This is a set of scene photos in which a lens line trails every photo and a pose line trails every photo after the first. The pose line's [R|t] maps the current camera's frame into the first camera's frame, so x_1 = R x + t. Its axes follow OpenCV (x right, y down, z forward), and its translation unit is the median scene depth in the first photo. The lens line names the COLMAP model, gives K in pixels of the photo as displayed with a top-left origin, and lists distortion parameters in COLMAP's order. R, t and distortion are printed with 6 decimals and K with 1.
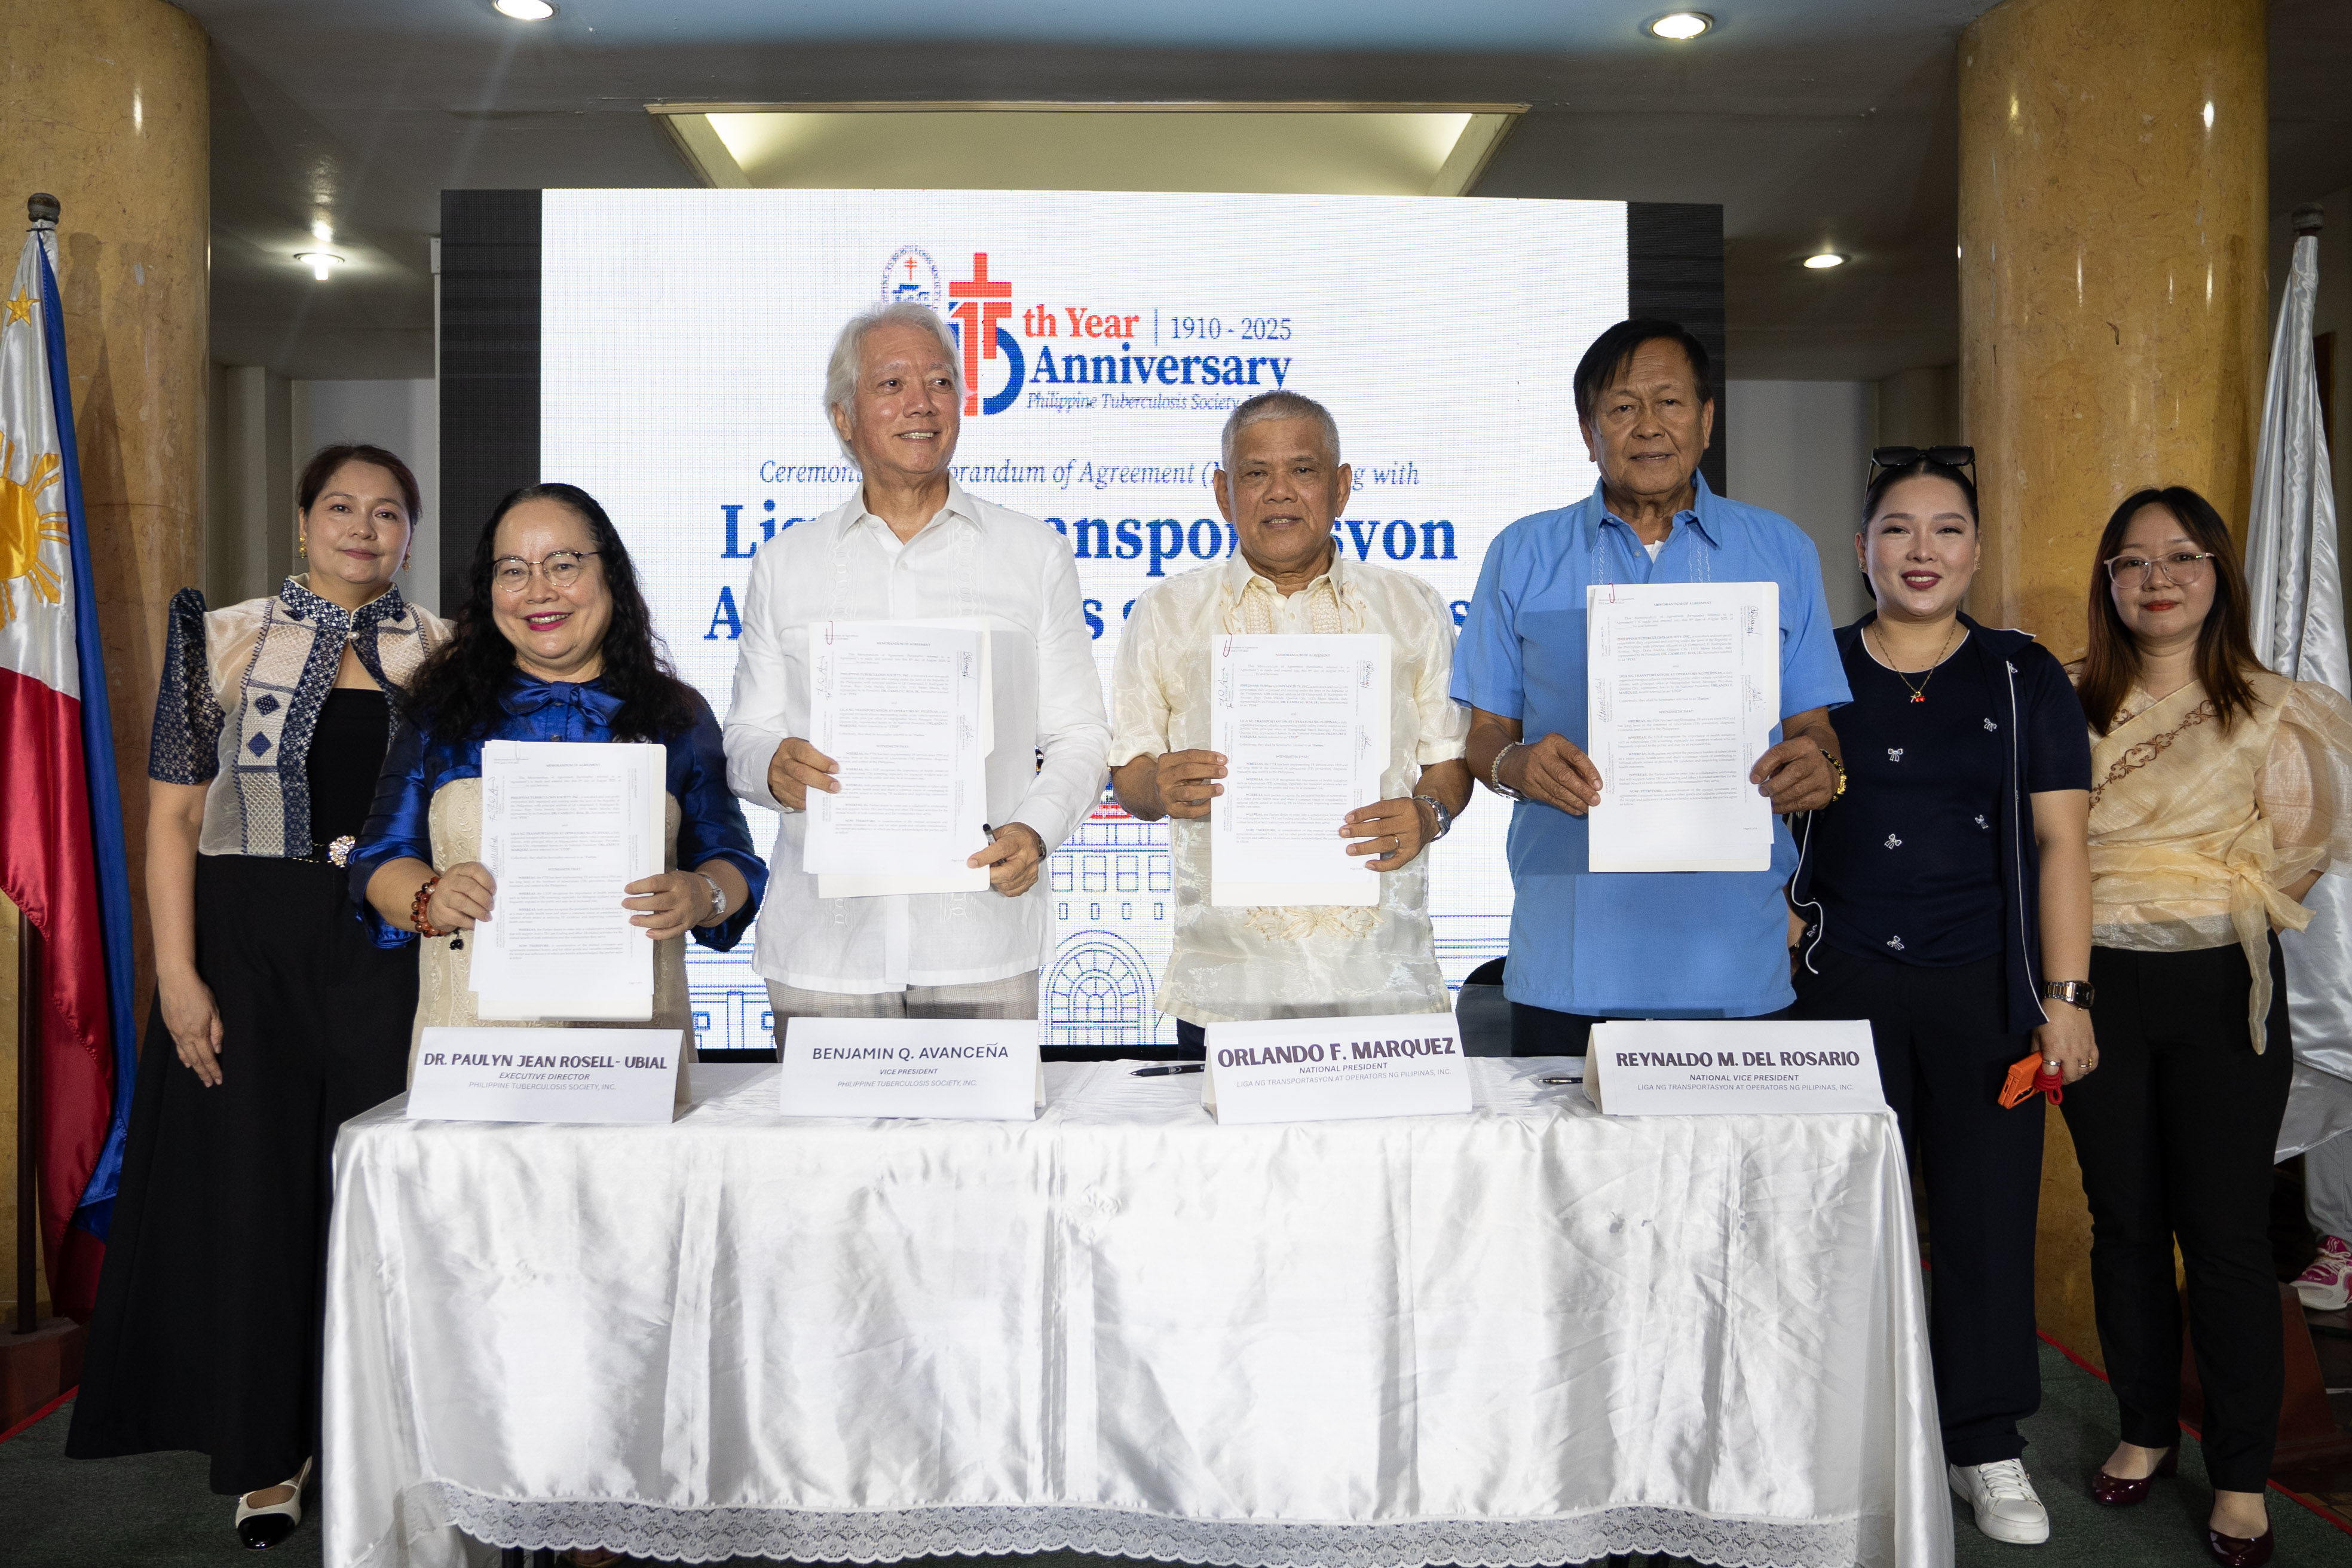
lens RADIAL K [[1788.6, 0, 1206.3], [0, 1788.6, 733.0], [0, 0, 1]] dist [0.002535, 0.336027]
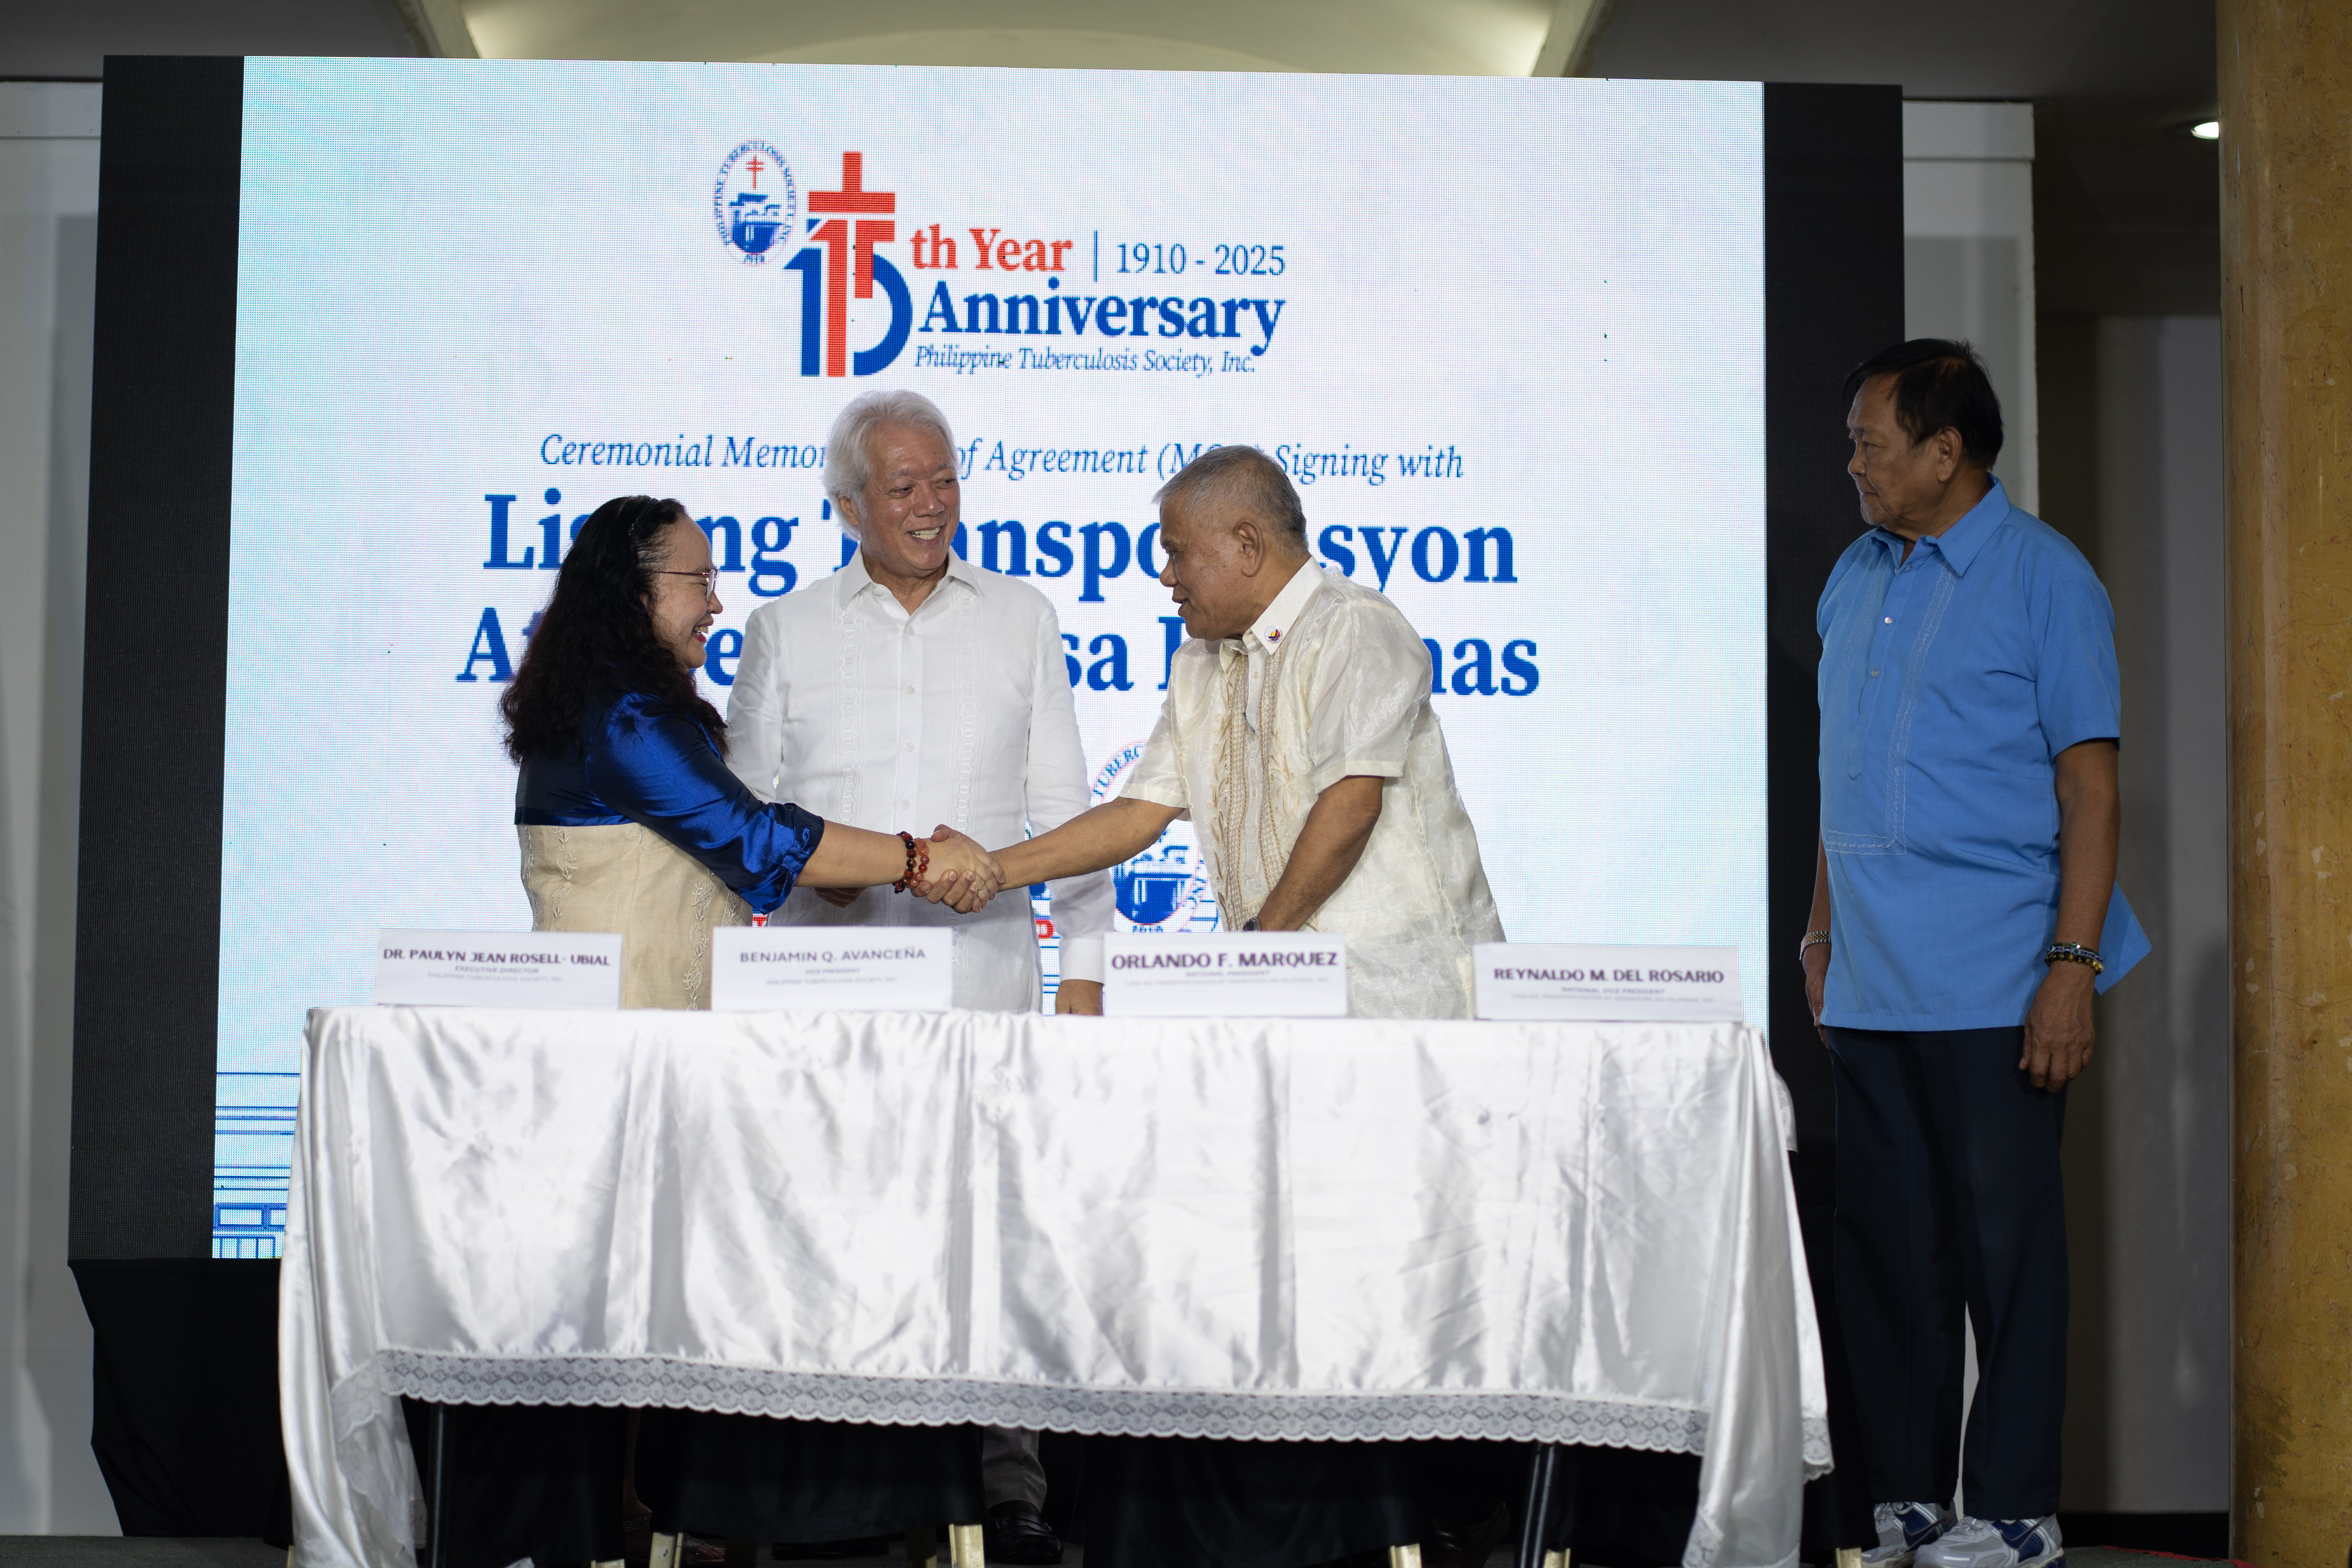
lens RADIAL K [[5698.8, 0, 1176.0], [0, 5698.8, 784.0], [0, 0, 1]] dist [0.826234, 1.159506]
pose [[0.999528, 0.008138, -0.029616, 0.139366], [-0.011305, 0.994045, -0.108383, 0.437851], [0.028558, 0.108667, 0.993668, -2.378121]]
